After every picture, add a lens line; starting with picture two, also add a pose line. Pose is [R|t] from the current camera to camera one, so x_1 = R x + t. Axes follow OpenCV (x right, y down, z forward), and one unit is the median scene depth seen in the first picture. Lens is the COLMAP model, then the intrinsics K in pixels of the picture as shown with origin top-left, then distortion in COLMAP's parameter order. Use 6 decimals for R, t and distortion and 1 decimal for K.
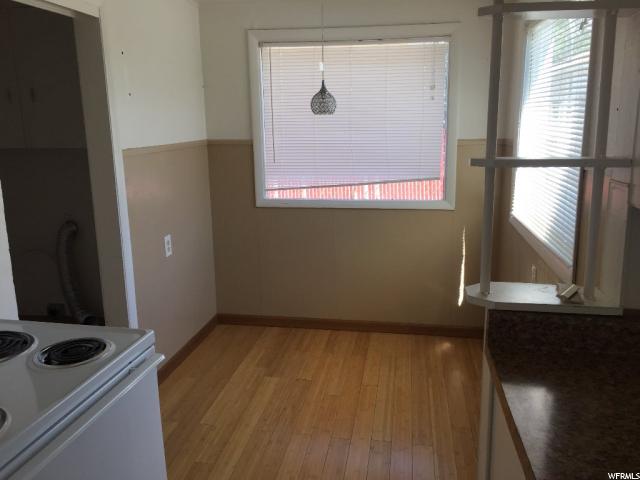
lens RADIAL K [[542.8, 0, 320.0], [0, 542.8, 240.0], [0, 0, 1]] dist [0.041592, 0.004243]
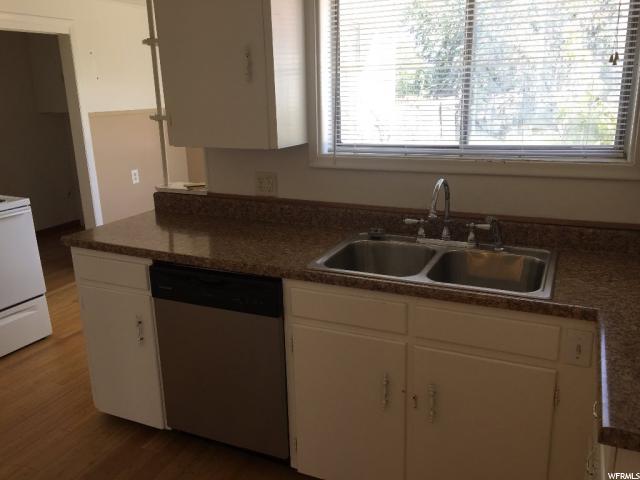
lens RADIAL K [[542.8, 0, 320.0], [0, 542.8, 240.0], [0, 0, 1]] dist [0.041592, 0.004243]
pose [[0.958943, 0.059664, -0.277253, 0.799793], [-0.043758, 0.997040, 0.063214, 0.083583], [0.280204, -0.048487, 0.958715, -0.418981]]
